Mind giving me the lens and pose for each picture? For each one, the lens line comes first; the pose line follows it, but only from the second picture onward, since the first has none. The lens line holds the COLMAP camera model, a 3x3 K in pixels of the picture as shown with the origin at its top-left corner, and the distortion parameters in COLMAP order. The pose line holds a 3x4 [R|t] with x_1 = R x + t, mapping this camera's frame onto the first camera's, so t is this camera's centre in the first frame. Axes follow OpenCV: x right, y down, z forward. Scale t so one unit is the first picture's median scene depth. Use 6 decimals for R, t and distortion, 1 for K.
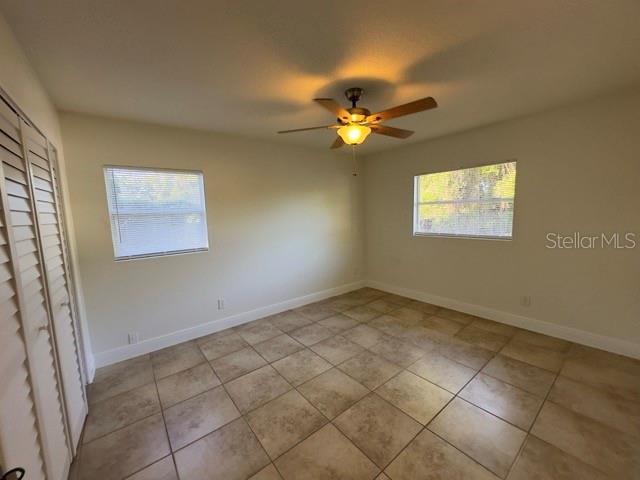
lens RADIAL K [[256.1, 0, 320.0], [0, 256.1, 240.0], [0, 0, 1]] dist [0.000109, 0.000038]
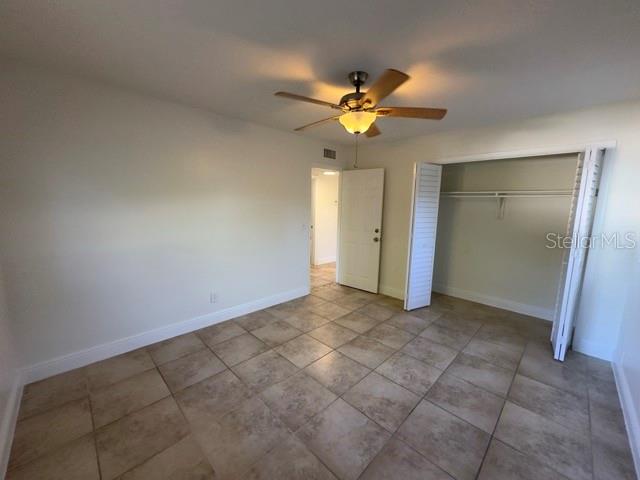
lens RADIAL K [[256.1, 0, 320.0], [0, 256.1, 240.0], [0, 0, 1]] dist [0.000109, 0.000038]
pose [[-0.993192, 0.032438, -0.111884, 0.318250], [0.003481, 0.968283, 0.249831, -0.193371], [0.116439, 0.247740, -0.961804, 1.642681]]
